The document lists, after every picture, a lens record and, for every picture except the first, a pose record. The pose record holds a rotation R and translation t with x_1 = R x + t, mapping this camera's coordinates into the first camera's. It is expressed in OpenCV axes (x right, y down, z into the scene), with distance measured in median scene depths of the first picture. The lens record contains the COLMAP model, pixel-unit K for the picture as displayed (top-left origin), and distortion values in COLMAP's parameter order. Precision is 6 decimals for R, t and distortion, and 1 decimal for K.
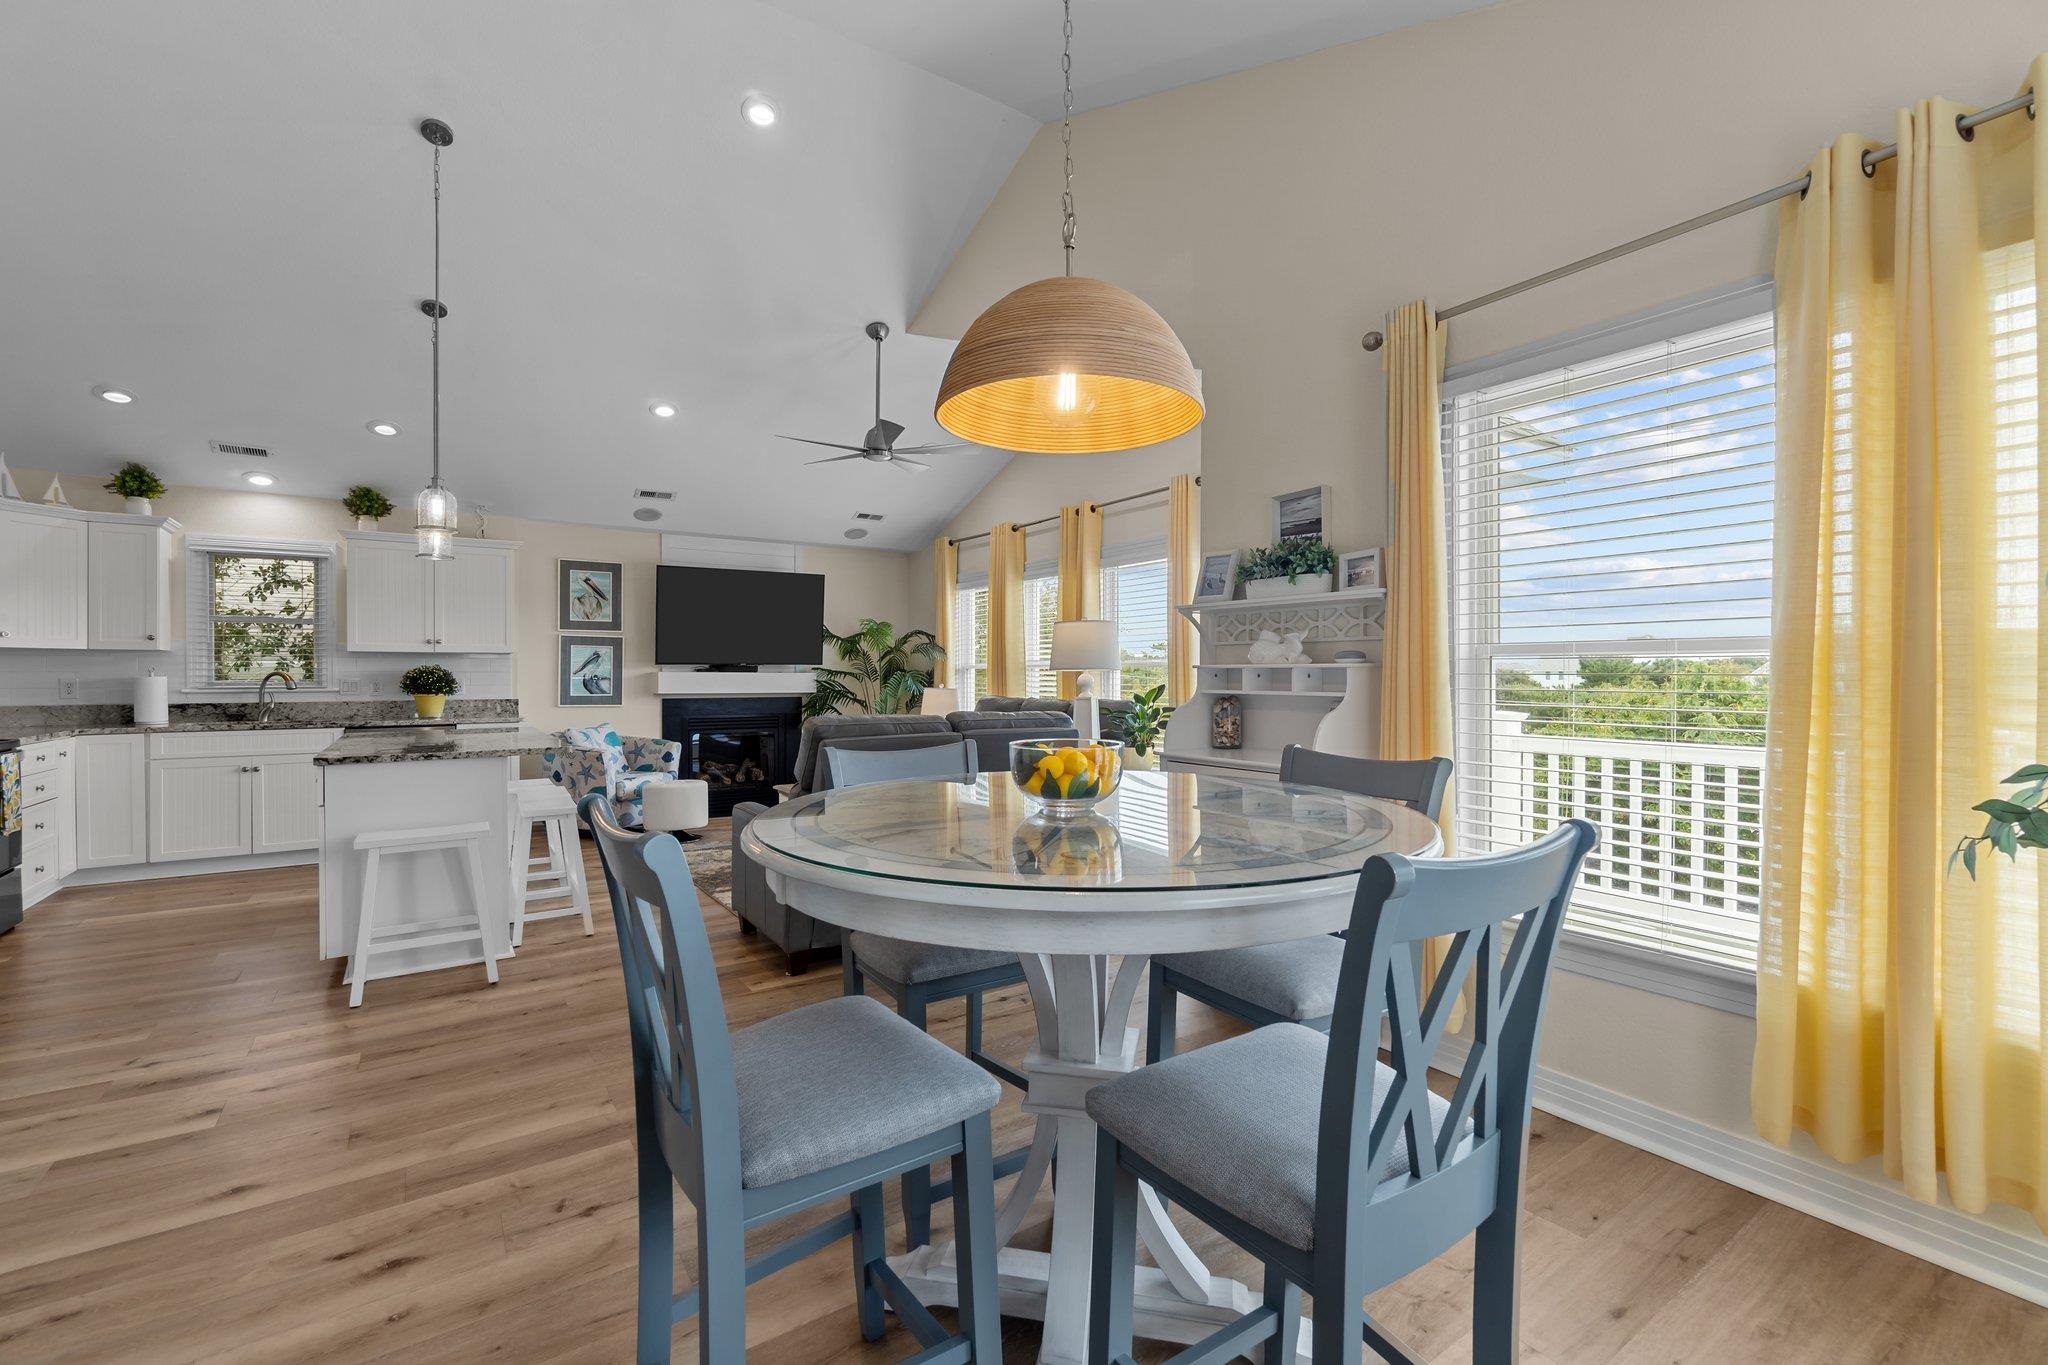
lens RADIAL K [[888.6, 0, 1029.5], [0, 888.6, 670.9], [0, 0, 1]] dist [-0.000095, 0.000091]
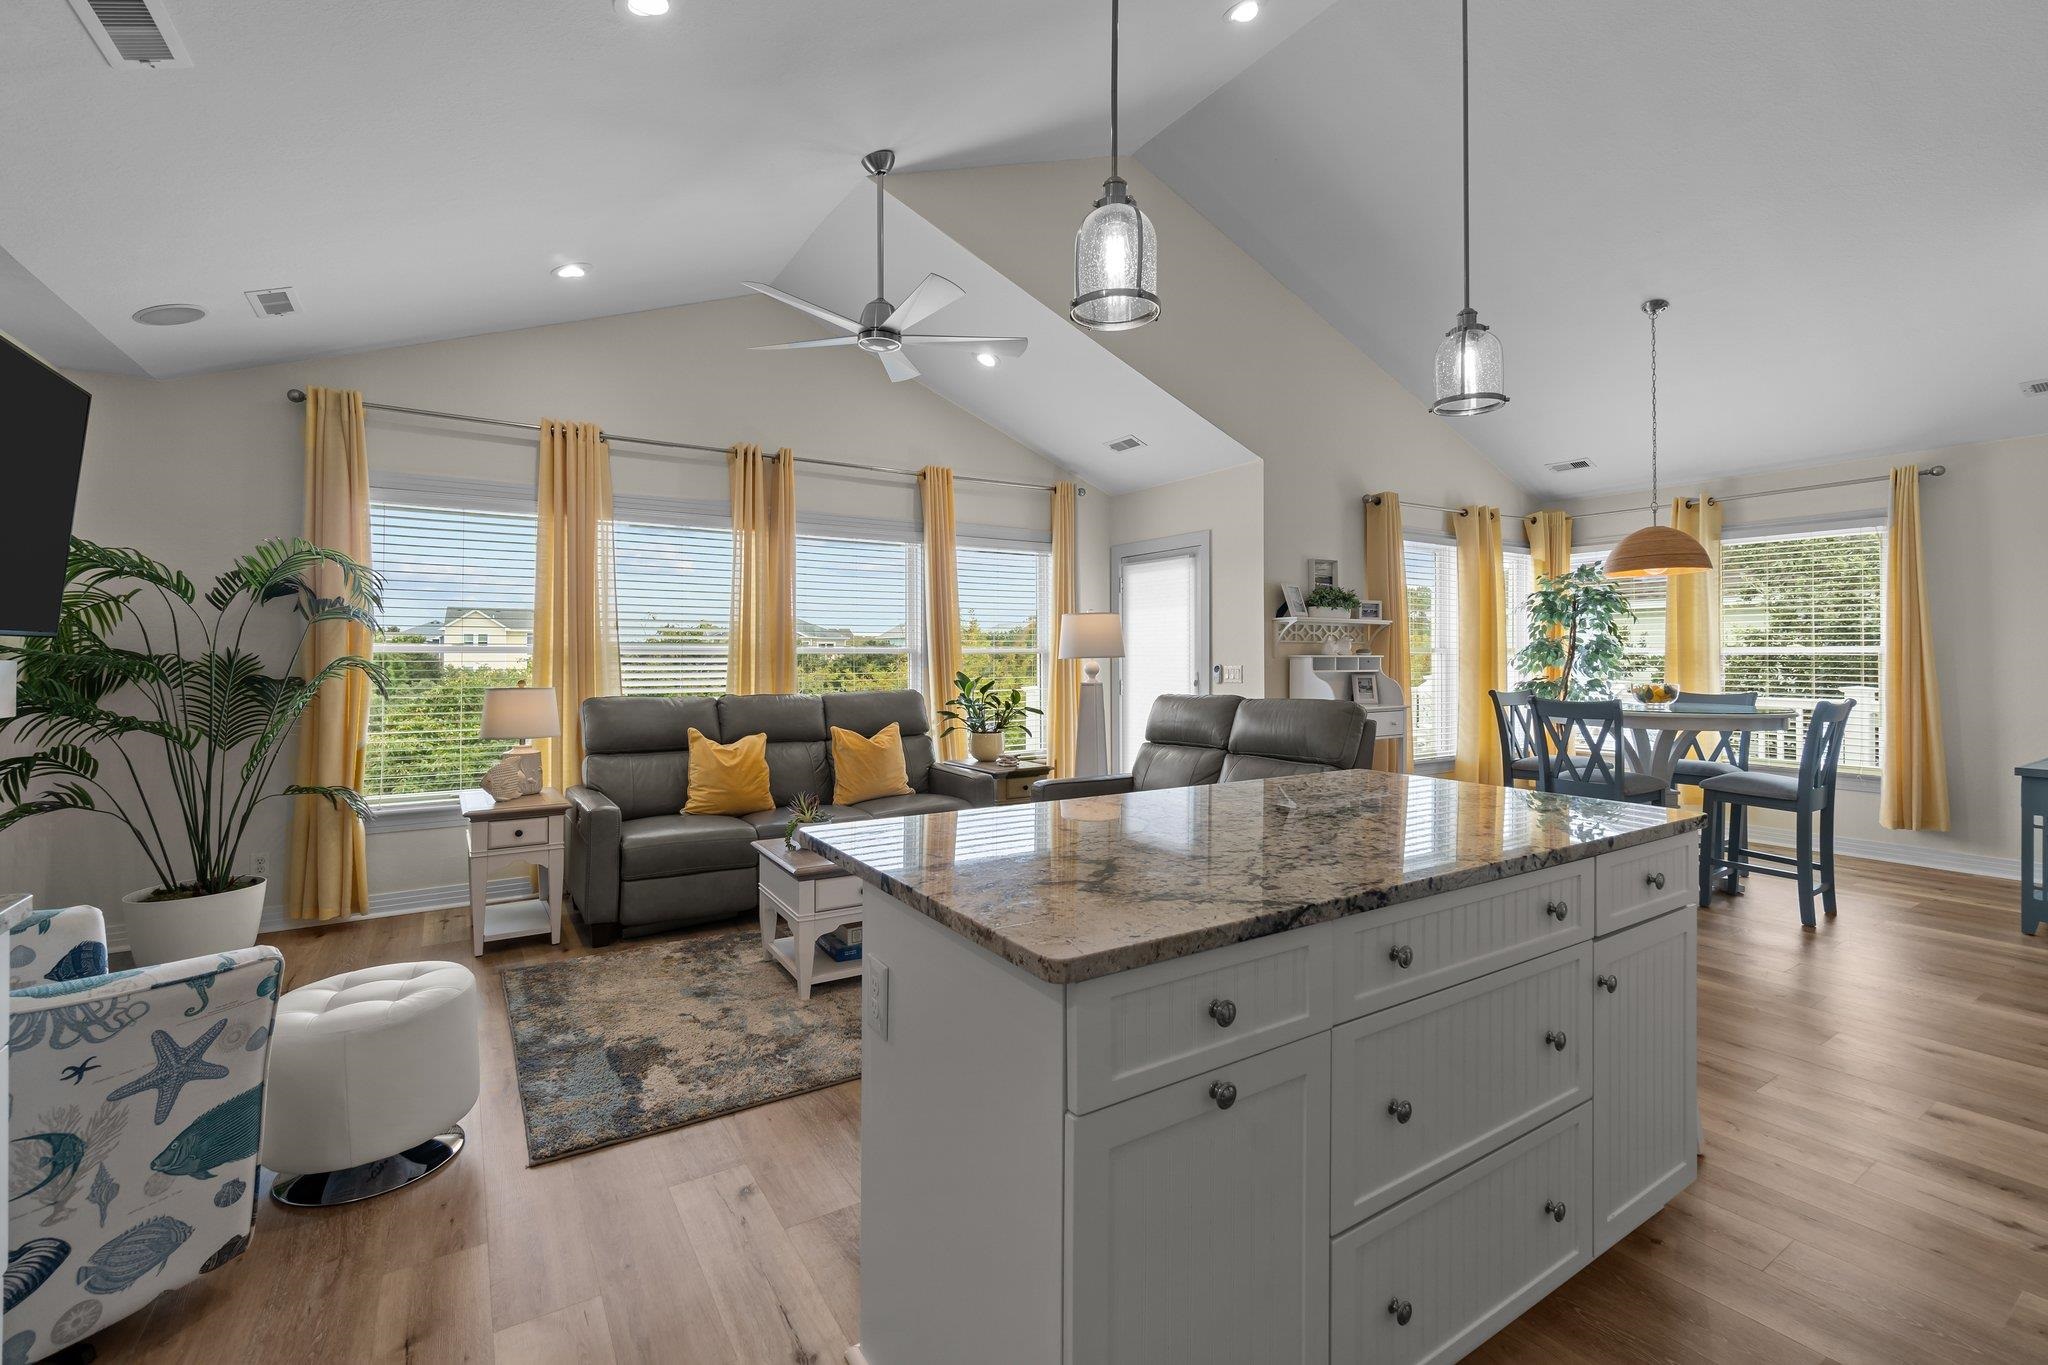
lens RADIAL K [[881.8, 0, 1026.6], [0, 881.8, 653.5], [0, 0, 1]] dist [-0.000917, -0.000442]
pose [[0.027432, 0.002641, 0.999620, -1.540833], [-0.002591, 0.999993, -0.002571, -0.005141], [-0.999620, -0.002520, 0.027439, 1.589534]]
